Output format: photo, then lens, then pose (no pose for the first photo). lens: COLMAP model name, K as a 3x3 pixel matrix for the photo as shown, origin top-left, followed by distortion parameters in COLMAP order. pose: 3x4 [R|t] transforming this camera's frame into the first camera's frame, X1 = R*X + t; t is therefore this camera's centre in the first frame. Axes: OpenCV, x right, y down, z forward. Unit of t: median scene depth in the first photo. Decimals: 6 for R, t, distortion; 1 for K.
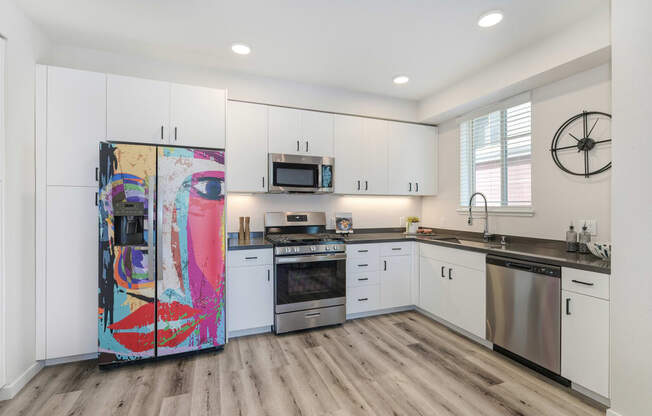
lens RADIAL K [[287.8, 0, 326.0], [0, 287.8, 208.0], [0, 0, 1]] dist [0.000521, 0.000056]
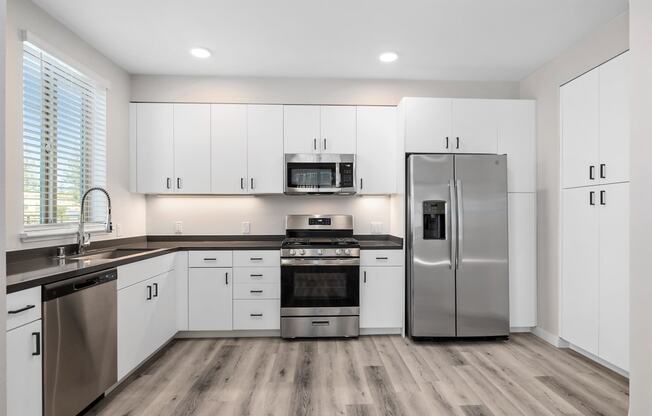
lens RADIAL K [[287.8, 0, 326.0], [0, 287.8, 208.0], [0, 0, 1]] dist [0.000521, 0.000056]
pose [[0.942803, -0.000094, -0.333350, 0.273814], [-0.001358, 0.999991, -0.004121, -0.000376], [0.333347, 0.004338, 0.942794, 0.110524]]
